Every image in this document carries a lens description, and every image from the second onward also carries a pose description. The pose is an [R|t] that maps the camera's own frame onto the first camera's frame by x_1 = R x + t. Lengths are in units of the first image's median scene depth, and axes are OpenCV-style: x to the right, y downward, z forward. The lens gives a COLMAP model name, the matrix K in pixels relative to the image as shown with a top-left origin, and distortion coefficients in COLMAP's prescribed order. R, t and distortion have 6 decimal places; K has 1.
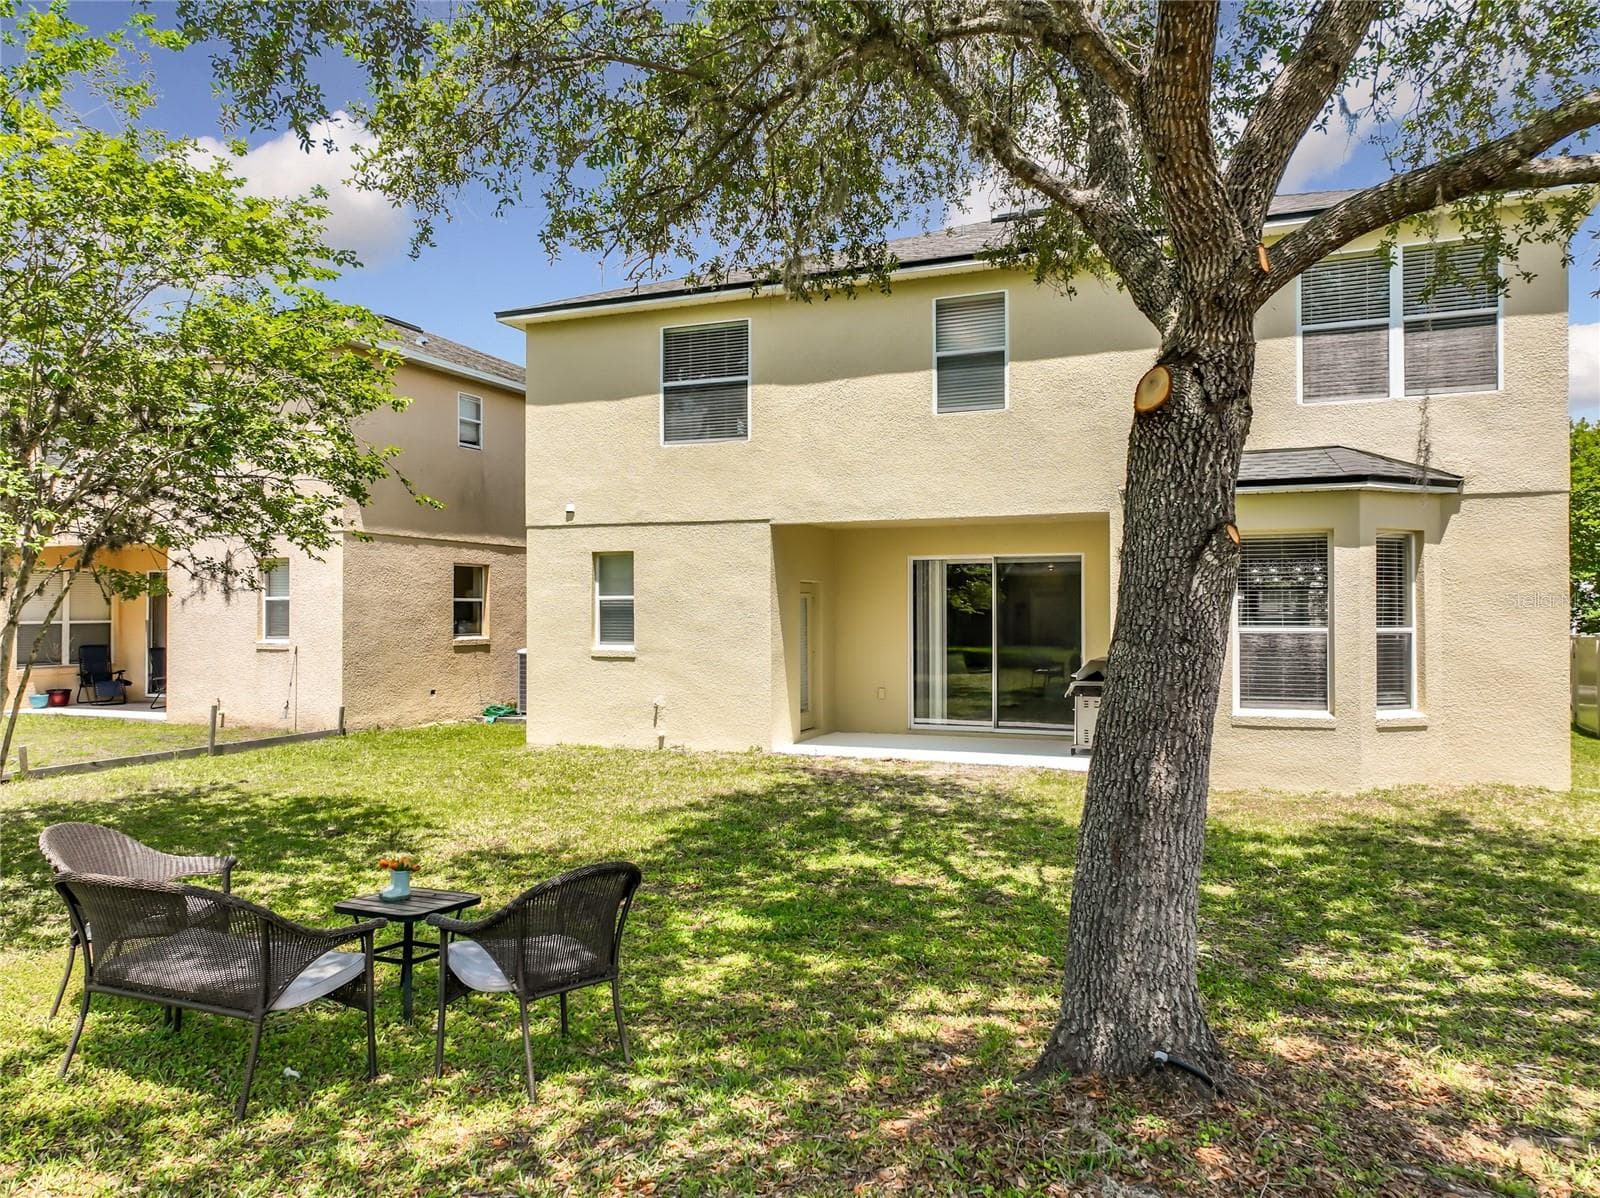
lens RADIAL K [[1133.0, 0, 822.0], [0, 1133.0, 600.7], [0, 0, 1]] dist [0.005663, 0.001153]
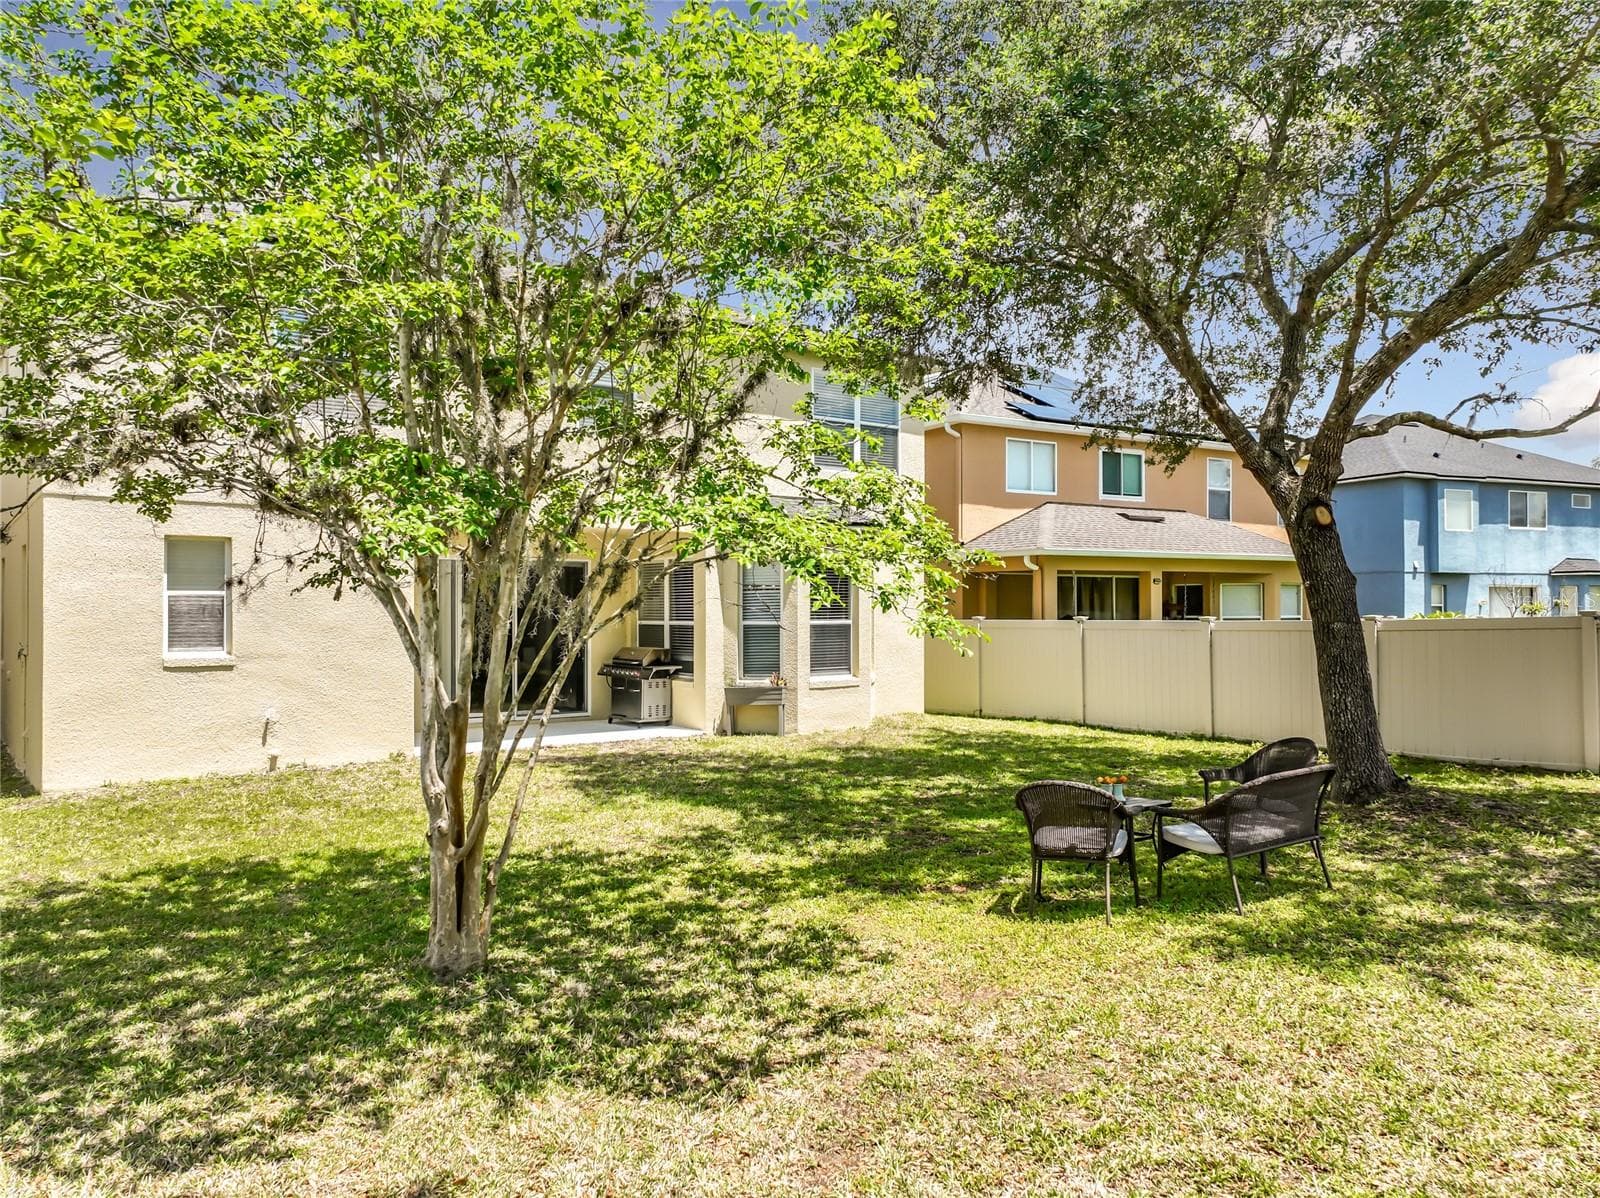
lens RADIAL K [[1129.9, 0, 799.4], [0, 1129.9, 576.7], [0, 0, 1]] dist [0.005804, 0.000816]
pose [[0.510393, 0.023121, 0.859630, -0.705947], [-0.008425, 0.999725, -0.021887, -0.000445], [-0.859900, 0.003929, 0.510448, 0.228676]]
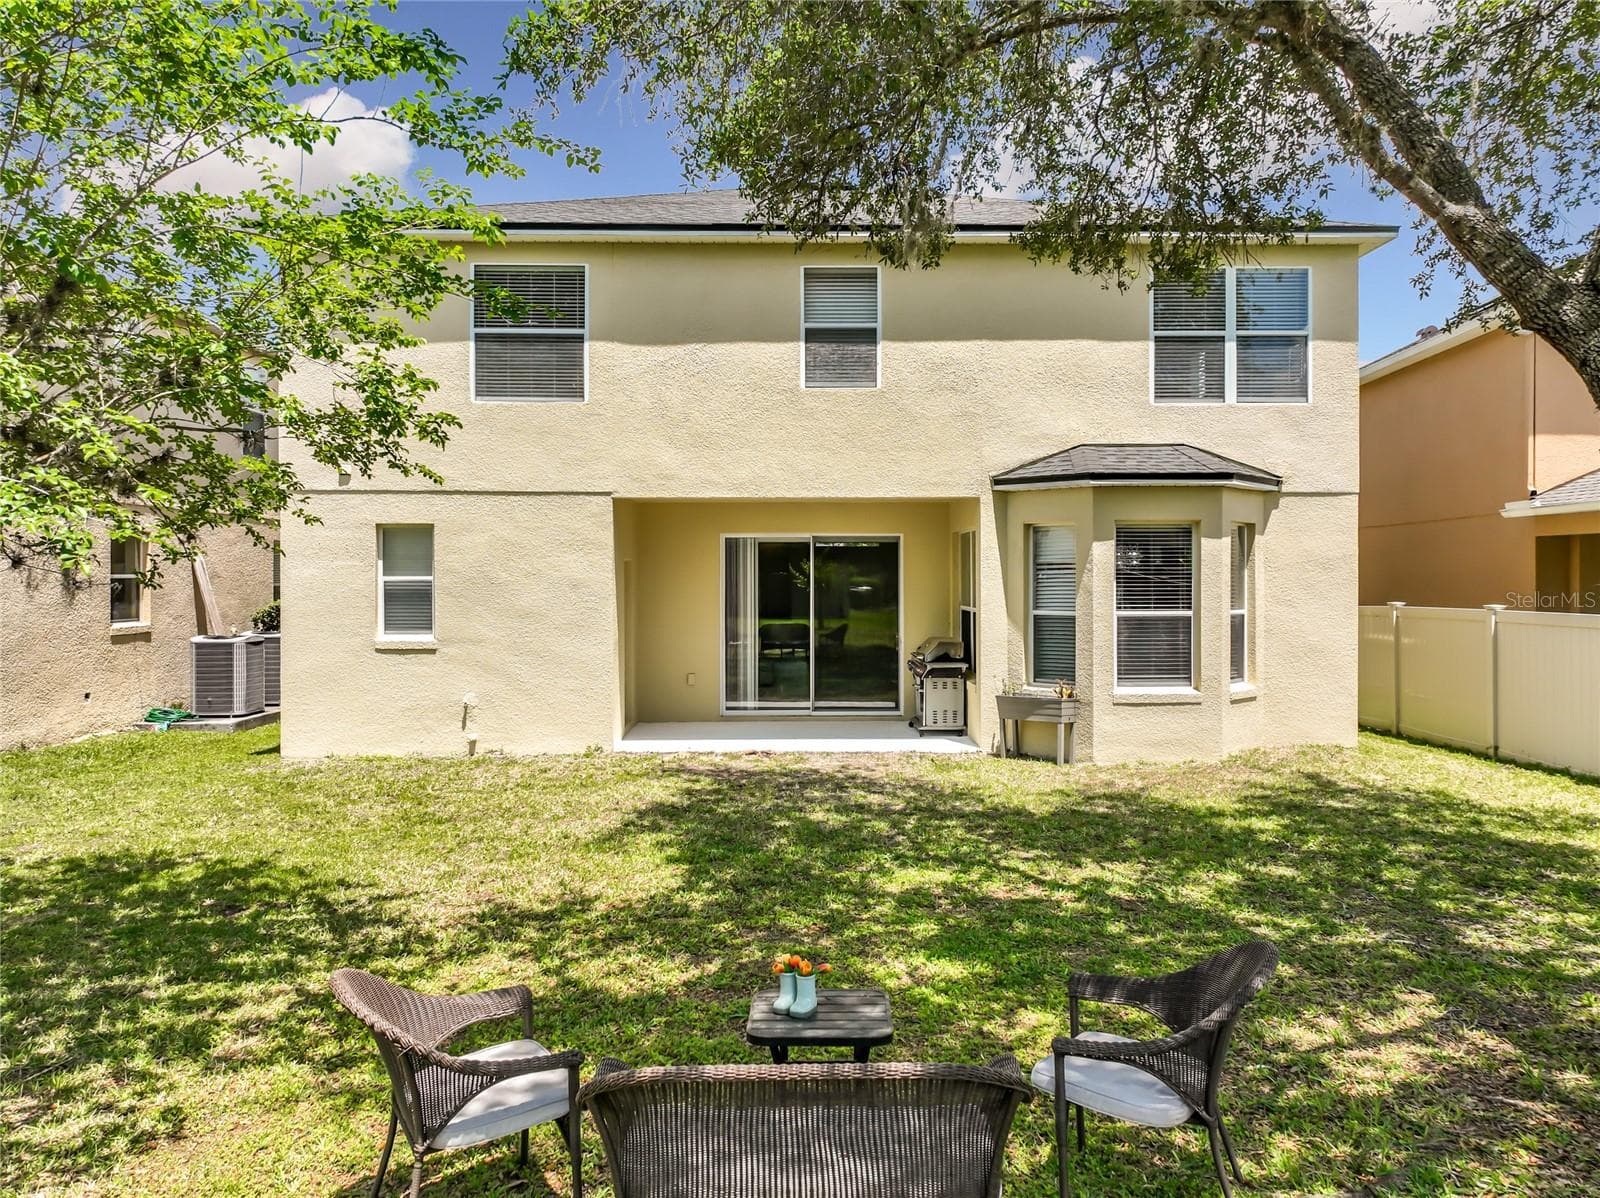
lens RADIAL K [[1129.9, 0, 799.4], [0, 1129.9, 576.7], [0, 0, 1]] dist [0.005804, 0.000816]
pose [[0.917152, -0.000514, 0.398538, -0.266730], [-0.004260, 0.999929, 0.011091, -0.015570], [-0.398515, -0.011870, 0.917085, 0.120759]]
